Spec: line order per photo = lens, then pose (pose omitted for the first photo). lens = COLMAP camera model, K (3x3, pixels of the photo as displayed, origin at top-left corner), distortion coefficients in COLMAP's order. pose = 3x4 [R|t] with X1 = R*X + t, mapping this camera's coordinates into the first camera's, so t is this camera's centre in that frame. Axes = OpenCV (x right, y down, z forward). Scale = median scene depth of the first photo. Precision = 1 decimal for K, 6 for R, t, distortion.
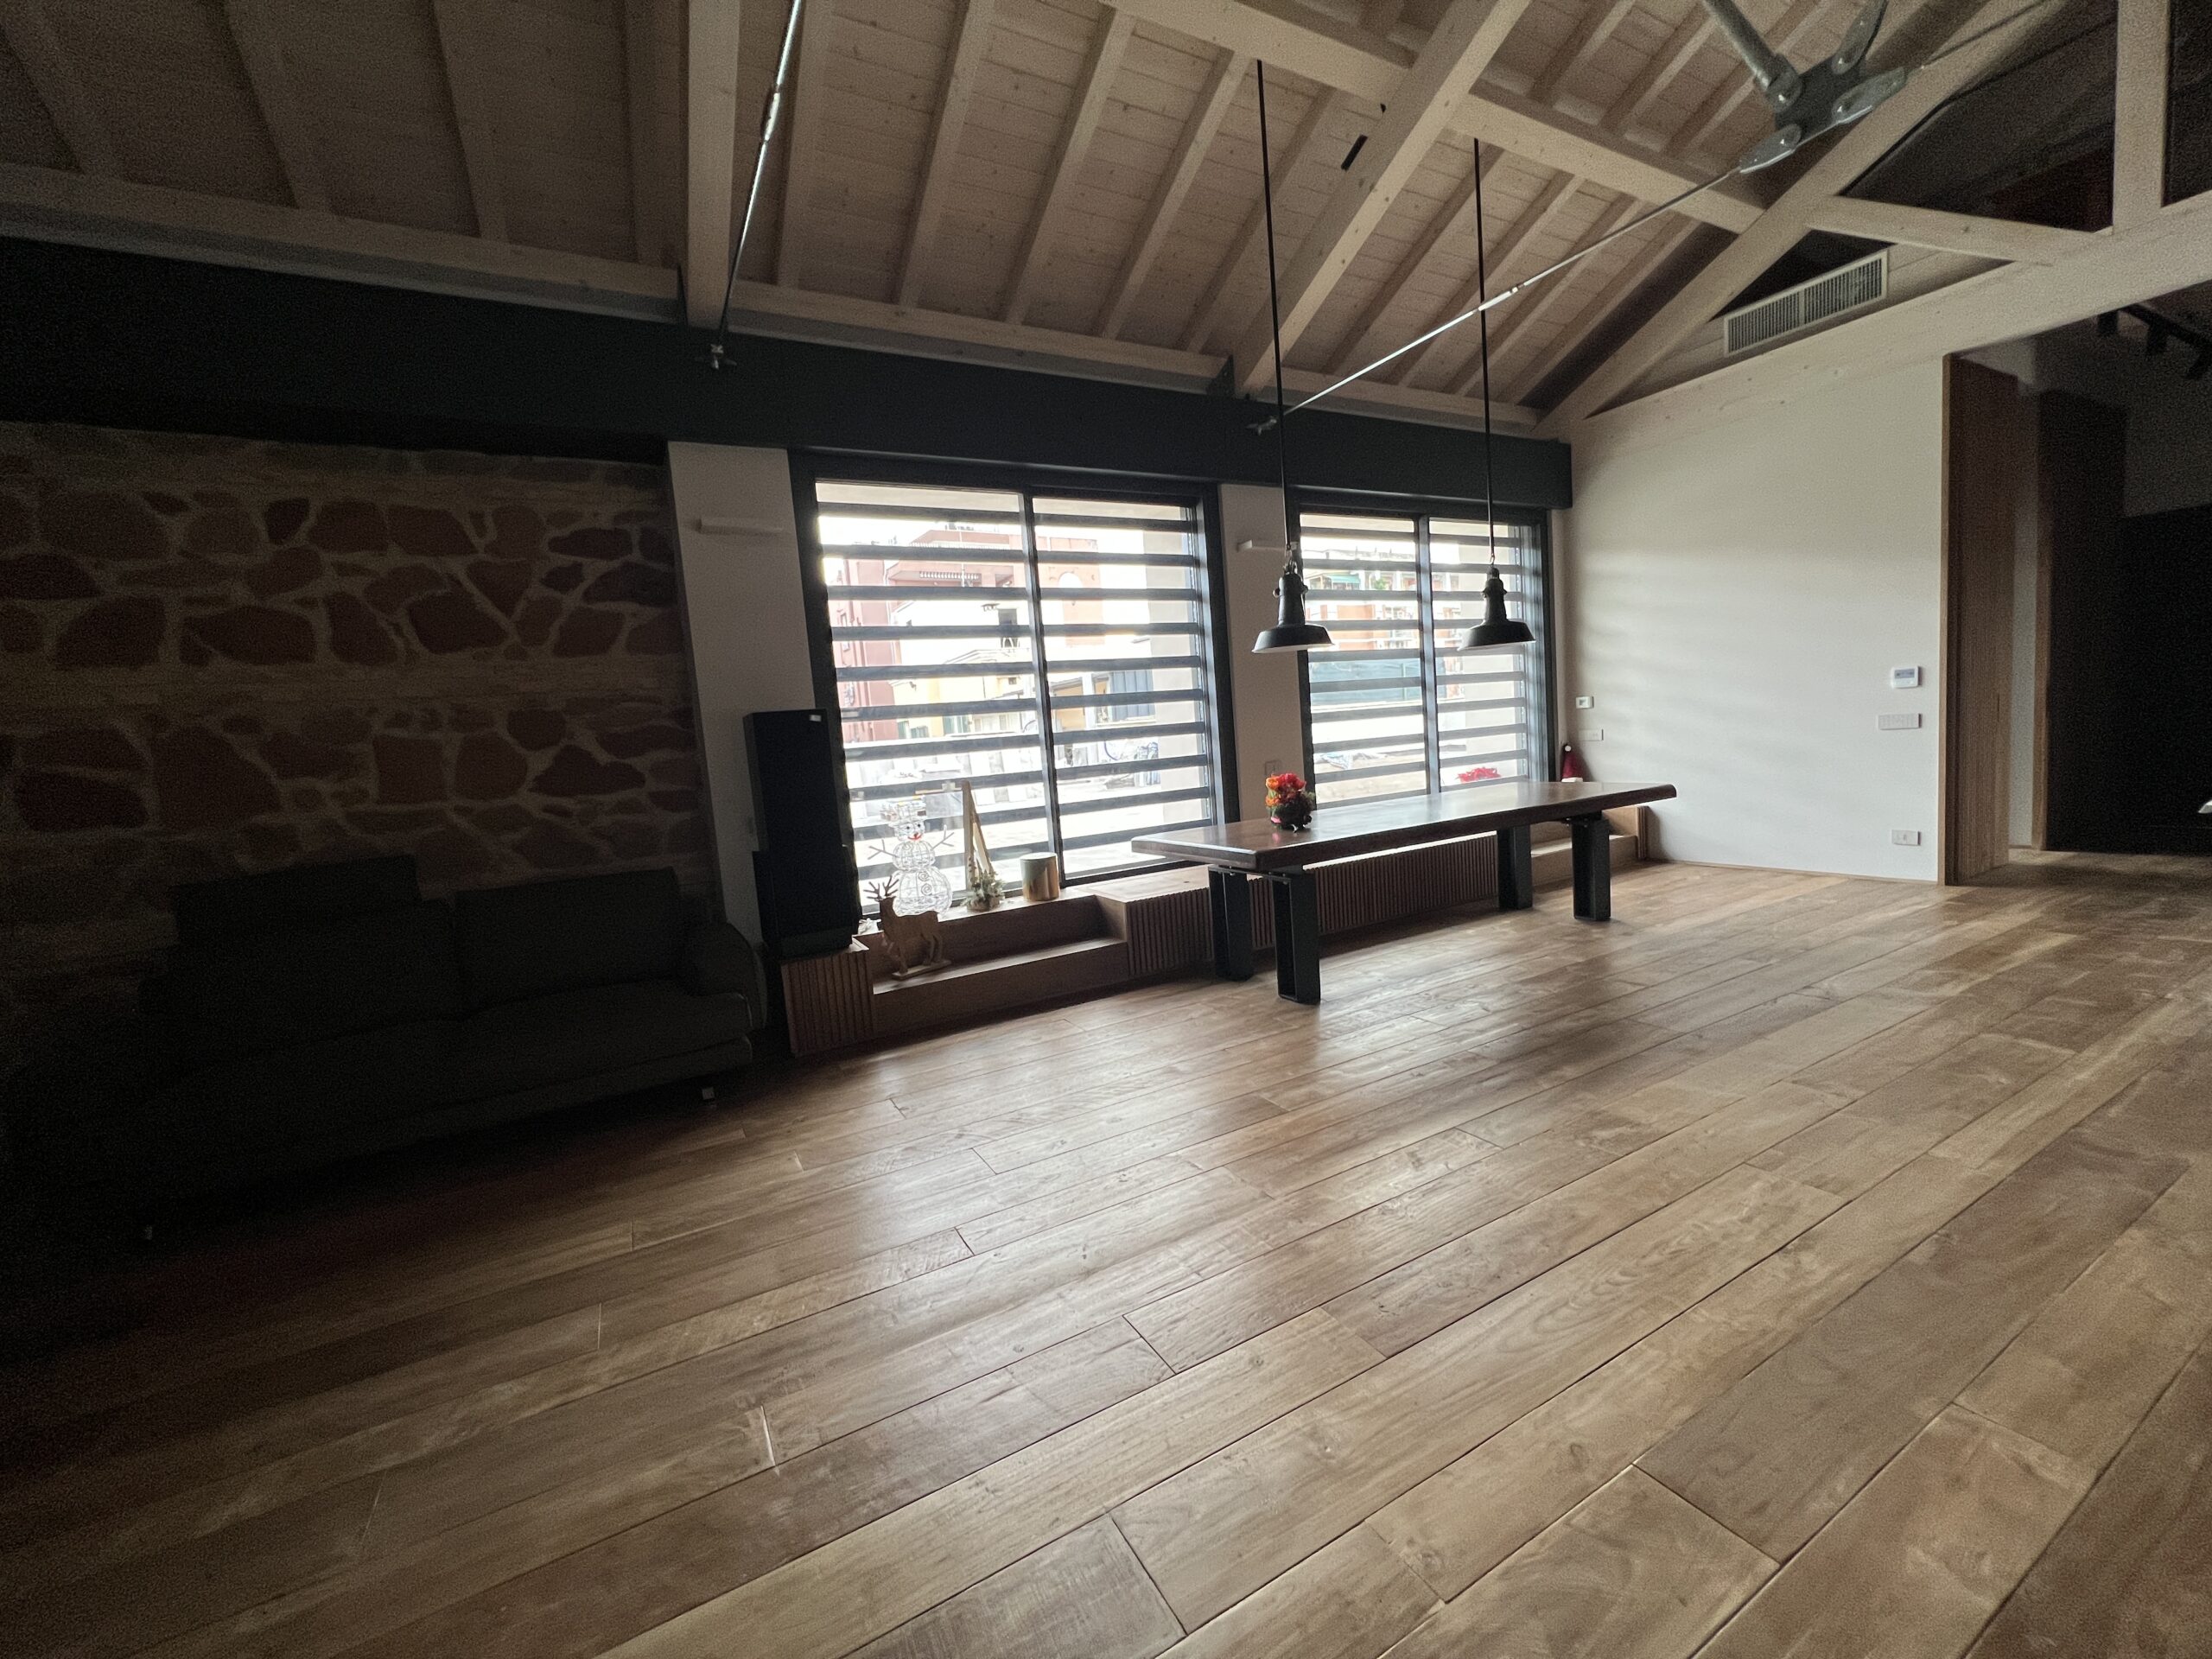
lens RADIAL K [[879.7, 0, 1100.8], [0, 879.7, 825.0], [0, 0, 1]] dist [-0.001299, 0.000023]
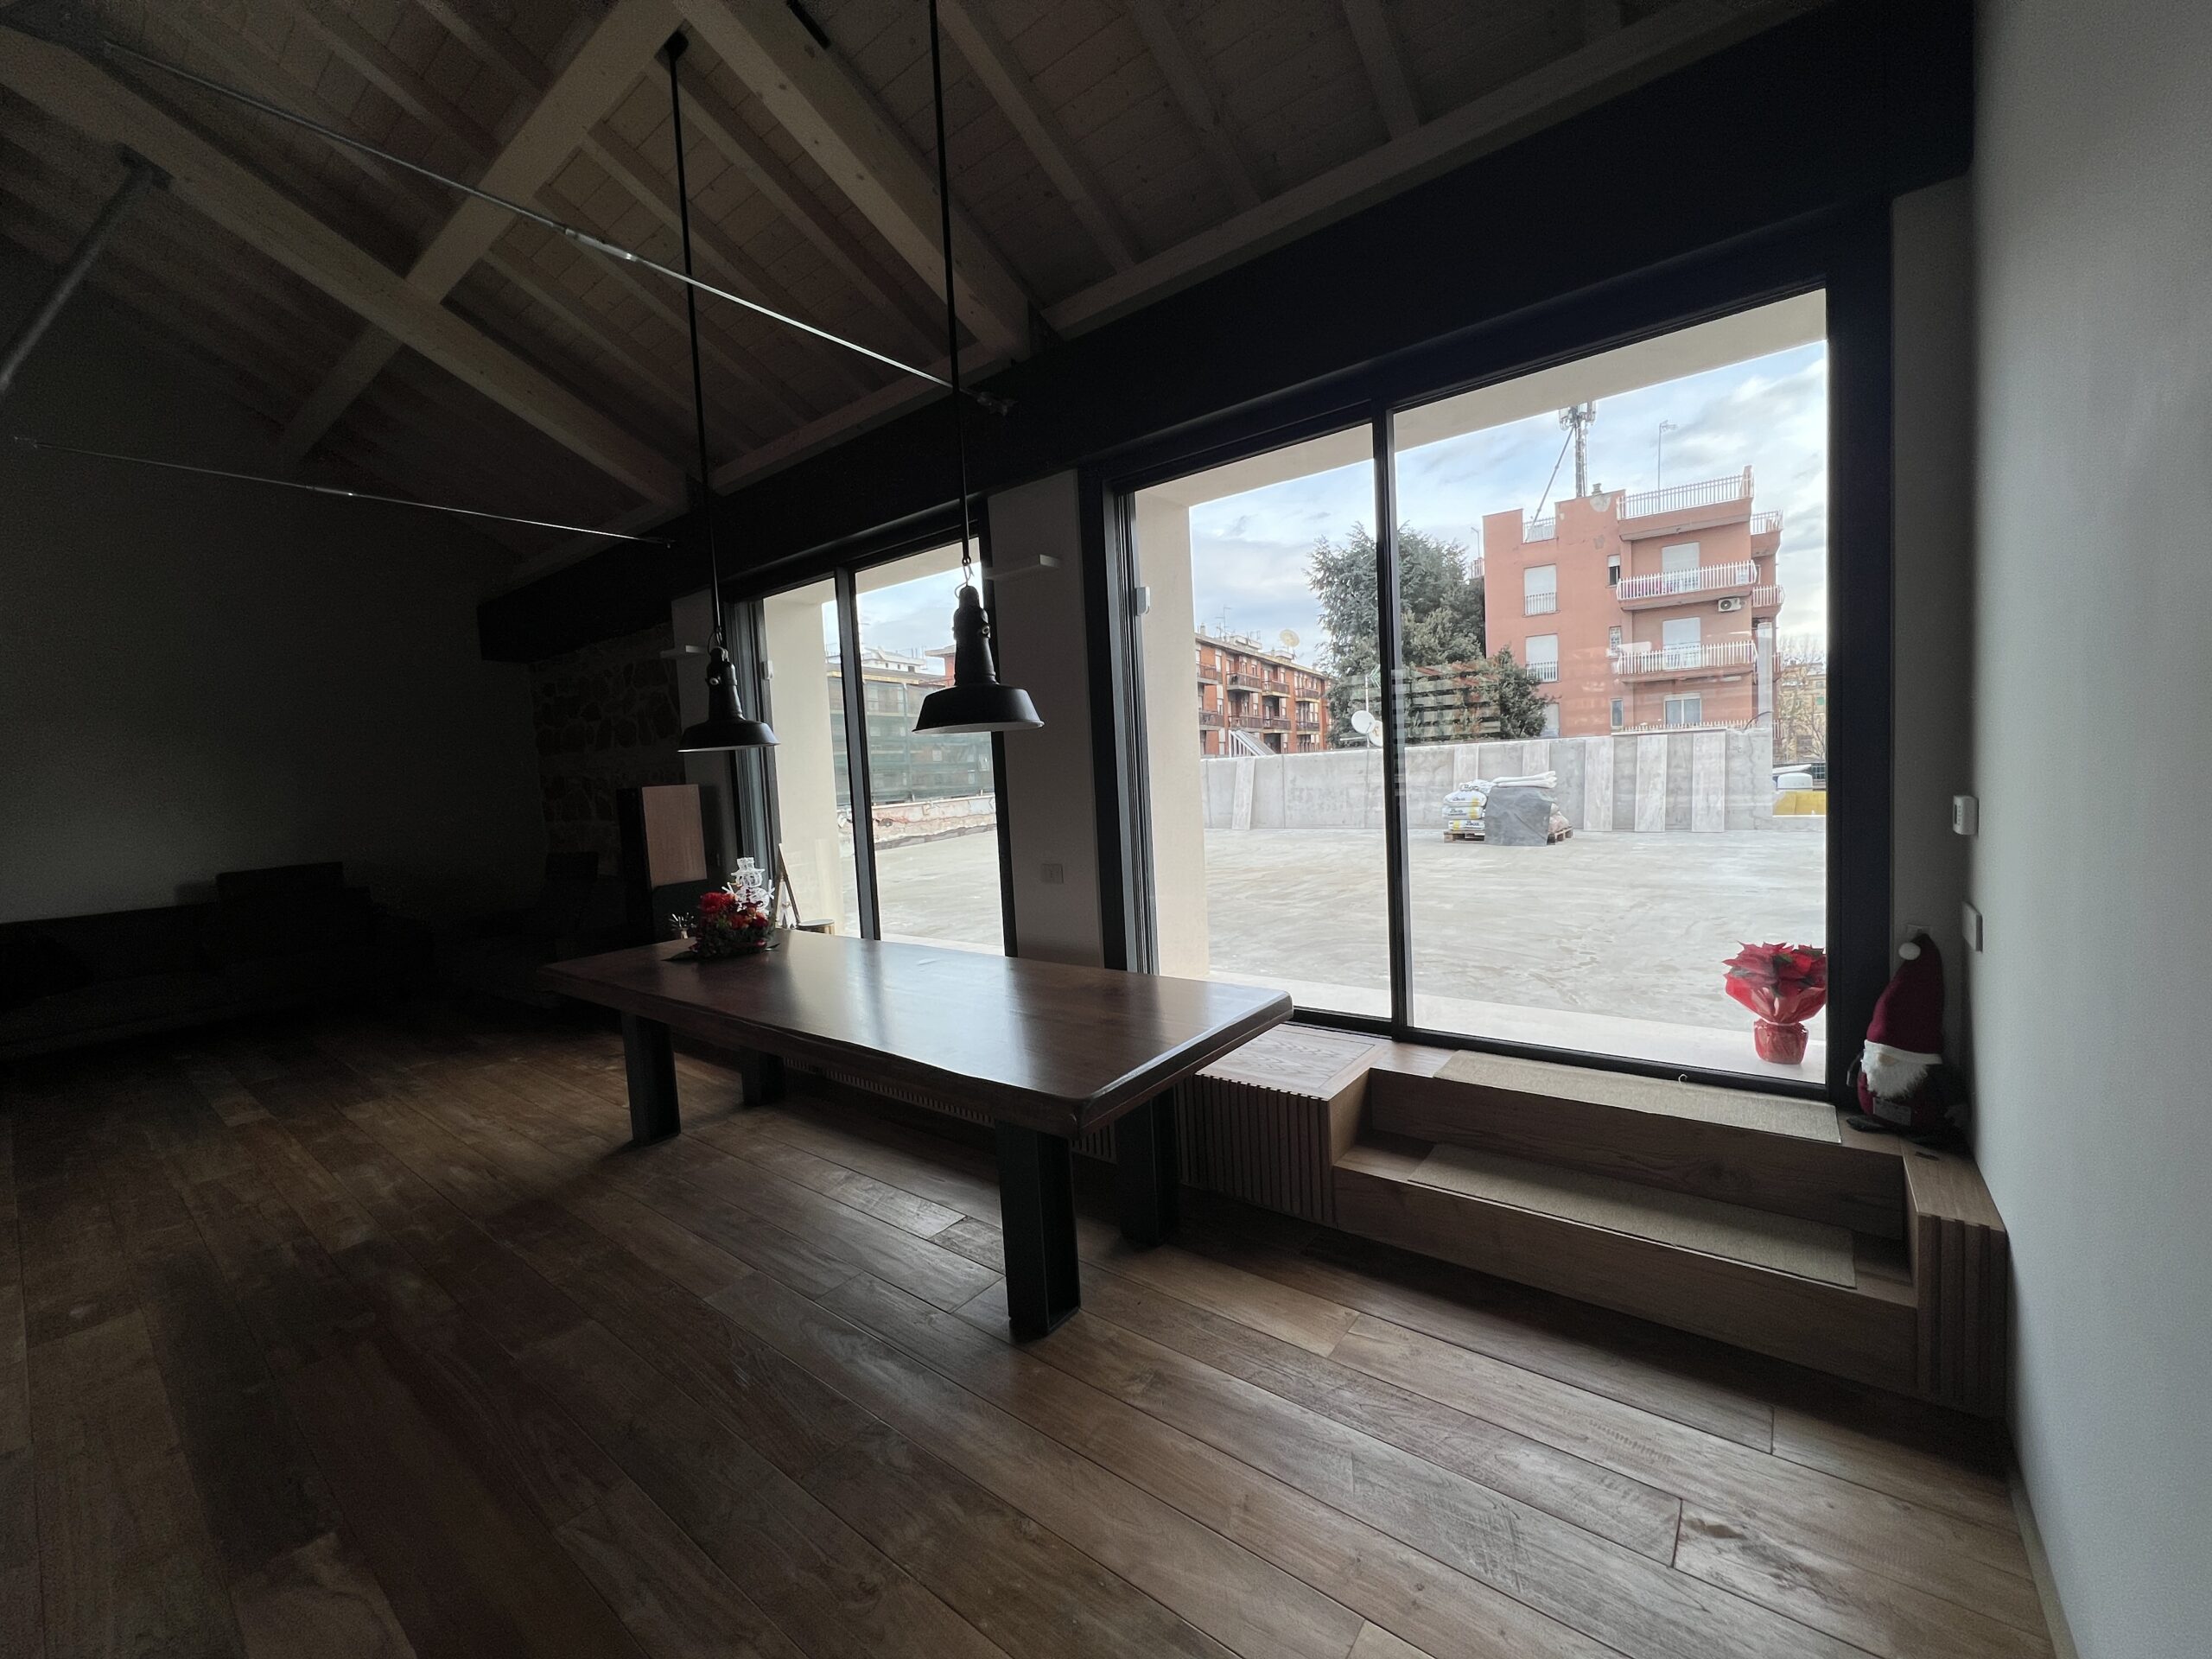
lens RADIAL K [[879.7, 0, 1099.4], [0, 879.7, 829.2], [0, 0, 1]] dist [-0.001299, 0.000023]
pose [[0.399549, 0.123026, -0.908419, 1.196970], [-0.069565, 0.992165, 0.103771, -0.247723], [0.914068, 0.021733, 0.404977, 1.035750]]
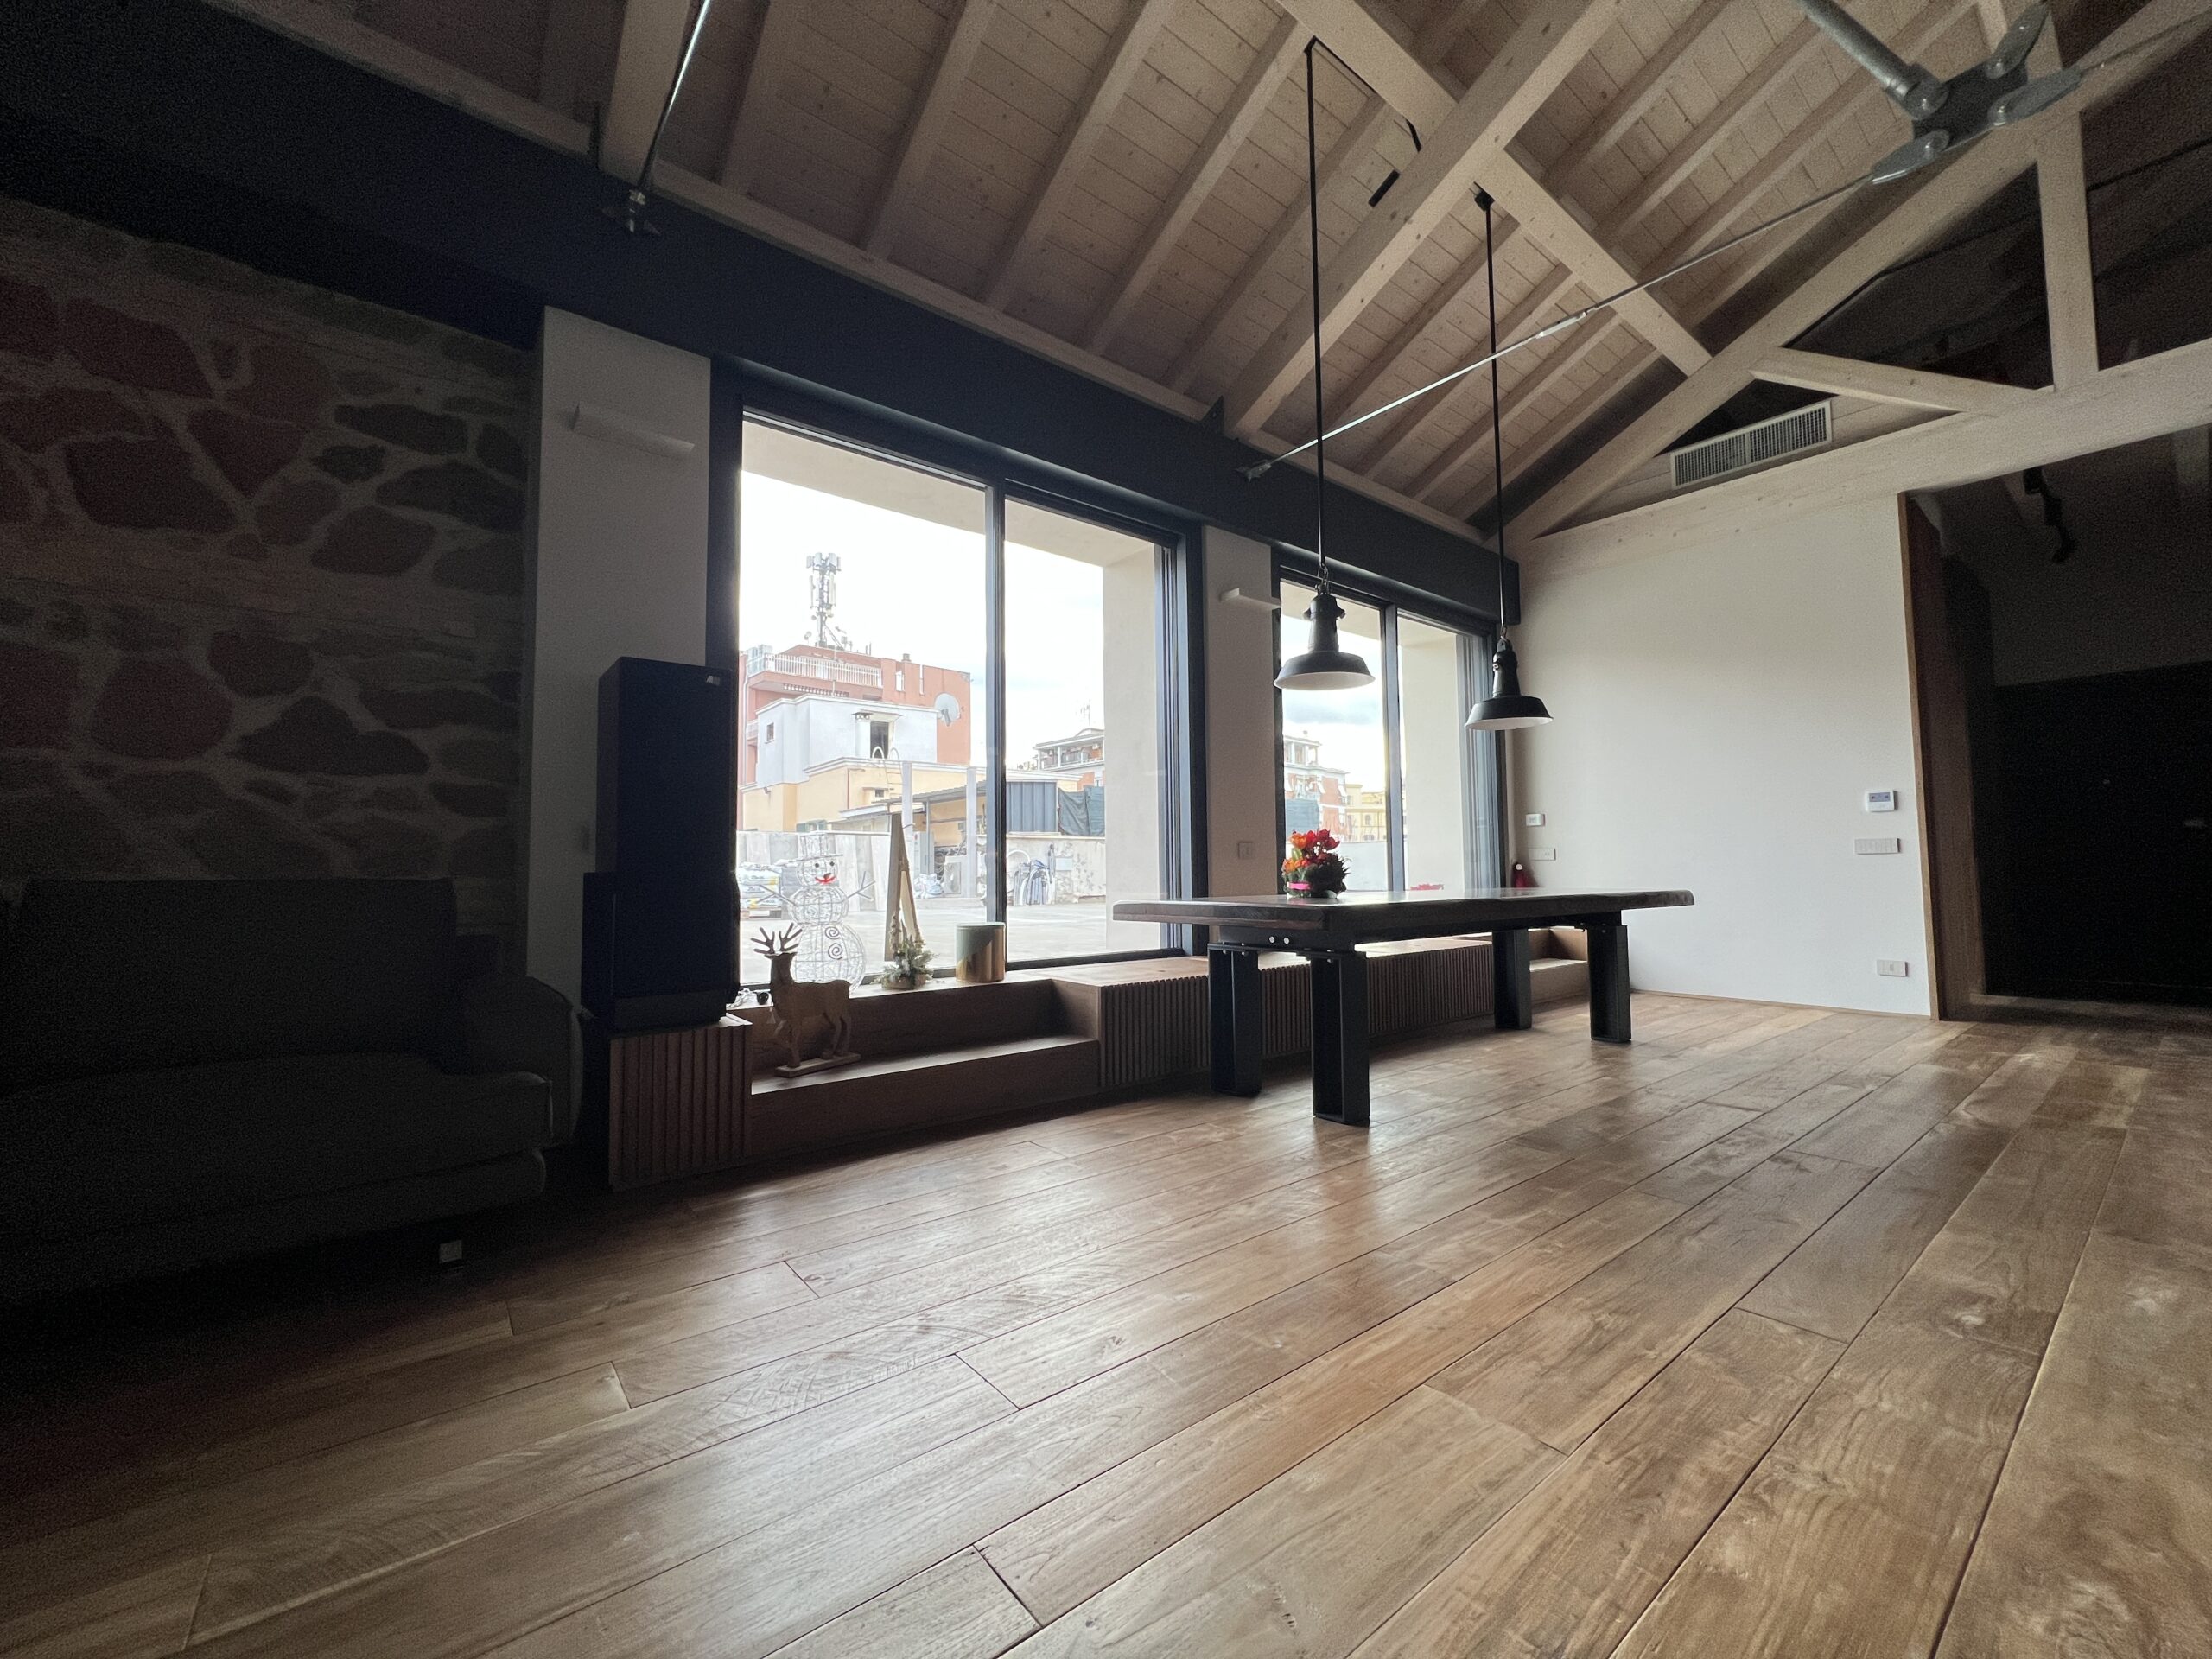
lens RADIAL K [[879.7, 0, 1099.8], [0, 879.7, 825.3], [0, 0, 1]] dist [-0.001299, 0.000023]
pose [[0.983154, 0.080754, 0.163970, -0.119091], [-0.053203, 0.984697, -0.165953, 0.084803], [-0.174862, 0.154433, 0.972406, 0.264760]]
